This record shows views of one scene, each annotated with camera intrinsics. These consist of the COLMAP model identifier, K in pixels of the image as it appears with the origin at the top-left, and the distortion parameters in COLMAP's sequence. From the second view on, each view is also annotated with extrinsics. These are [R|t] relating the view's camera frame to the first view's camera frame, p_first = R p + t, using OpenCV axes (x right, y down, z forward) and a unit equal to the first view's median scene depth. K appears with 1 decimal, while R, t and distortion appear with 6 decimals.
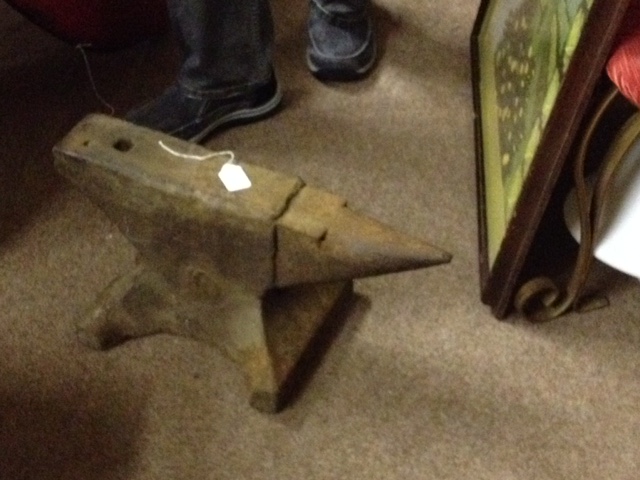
lens RADIAL K [[1286.7, 0, 320.0], [0, 1286.7, 240.0], [0, 0, 1]] dist [0.253507, -0.042260]
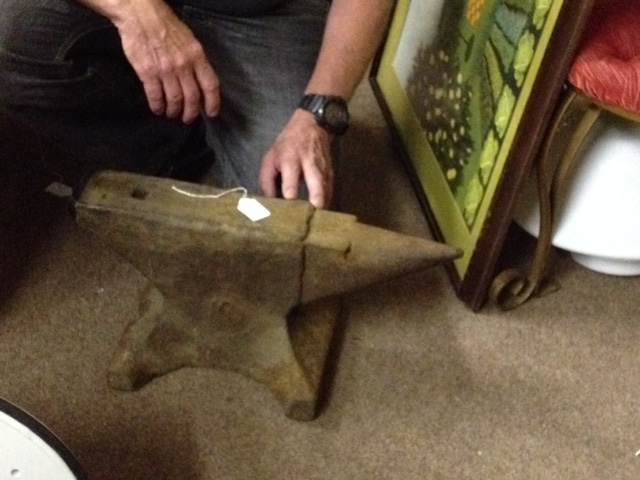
lens RADIAL K [[1286.7, 0, 320.0], [0, 1286.7, 240.0], [0, 0, 1]] dist [0.253507, -0.042260]
pose [[0.966344, -0.123910, 0.225446, -0.254438], [0.138647, 0.989043, -0.050695, 0.039838], [-0.216694, 0.080246, 0.972936, -0.074342]]
